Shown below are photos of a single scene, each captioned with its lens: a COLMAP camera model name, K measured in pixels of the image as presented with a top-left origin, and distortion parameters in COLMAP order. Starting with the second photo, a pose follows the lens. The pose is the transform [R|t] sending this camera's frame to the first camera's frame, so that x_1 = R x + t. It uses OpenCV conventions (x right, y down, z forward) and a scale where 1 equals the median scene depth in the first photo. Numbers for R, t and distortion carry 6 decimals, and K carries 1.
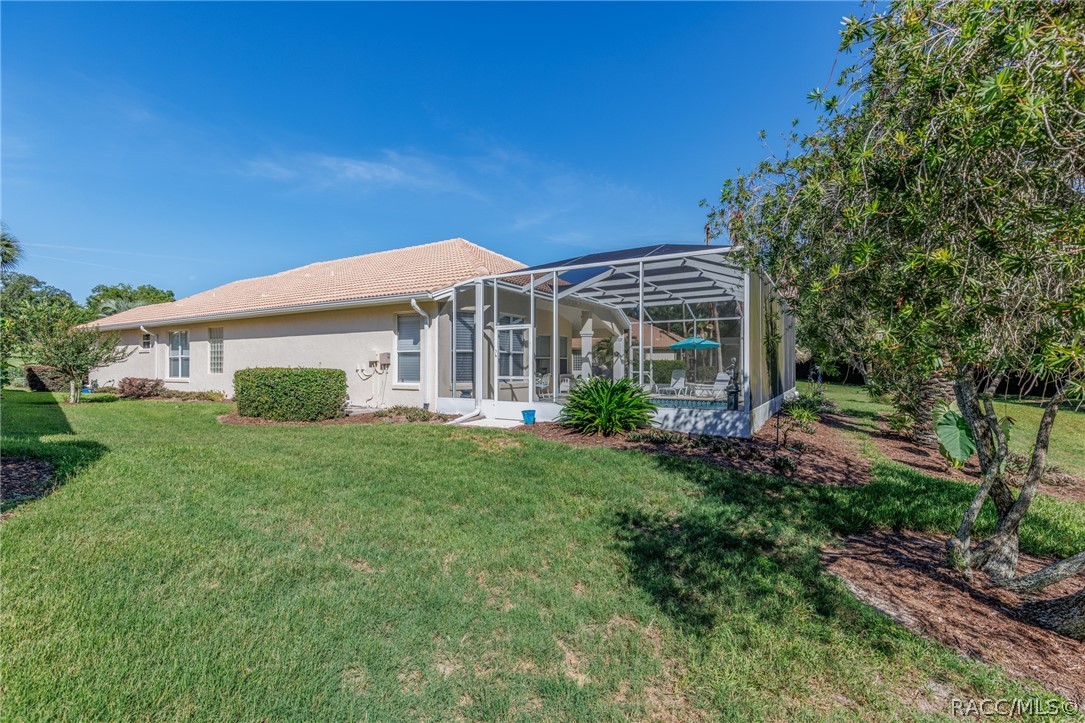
lens RADIAL K [[490.6, 0, 542.4], [0, 490.6, 363.0], [0, 0, 1]] dist [0.005811, 0.001001]
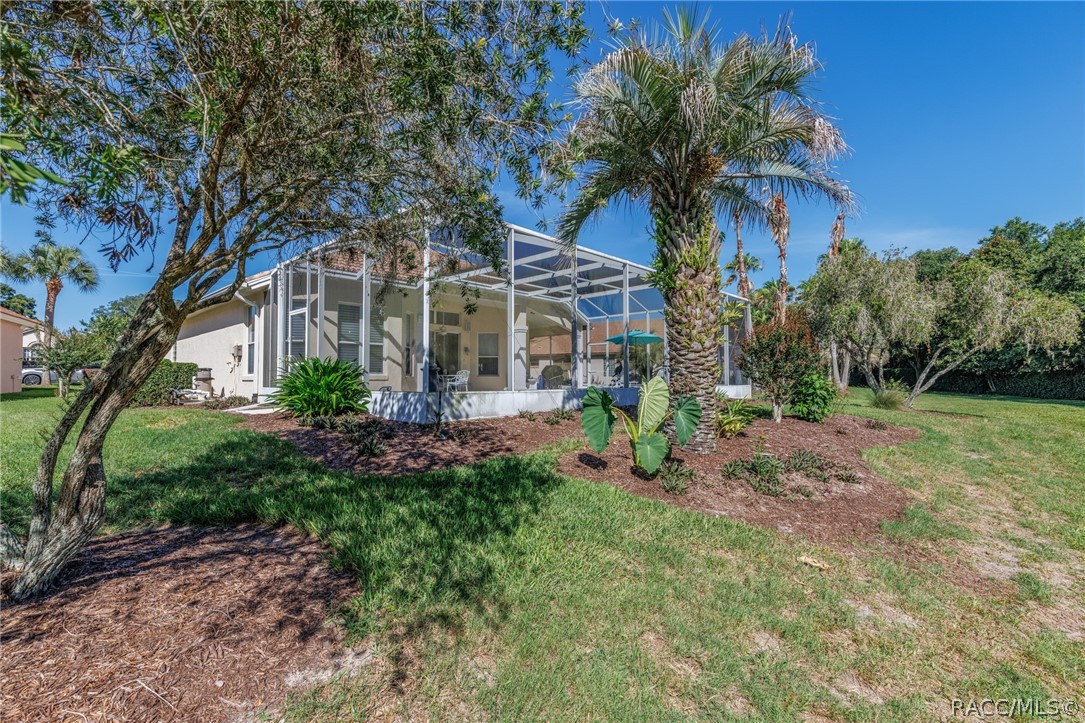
lens RADIAL K [[490.6, 0, 542.0], [0, 490.6, 363.6], [0, 0, 1]] dist [0.005811, 0.001001]
pose [[0.981450, -0.010457, -0.191432, 0.727219], [0.006853, 0.999787, -0.019478, 0.062757], [0.191595, 0.017804, 0.981313, 0.176651]]
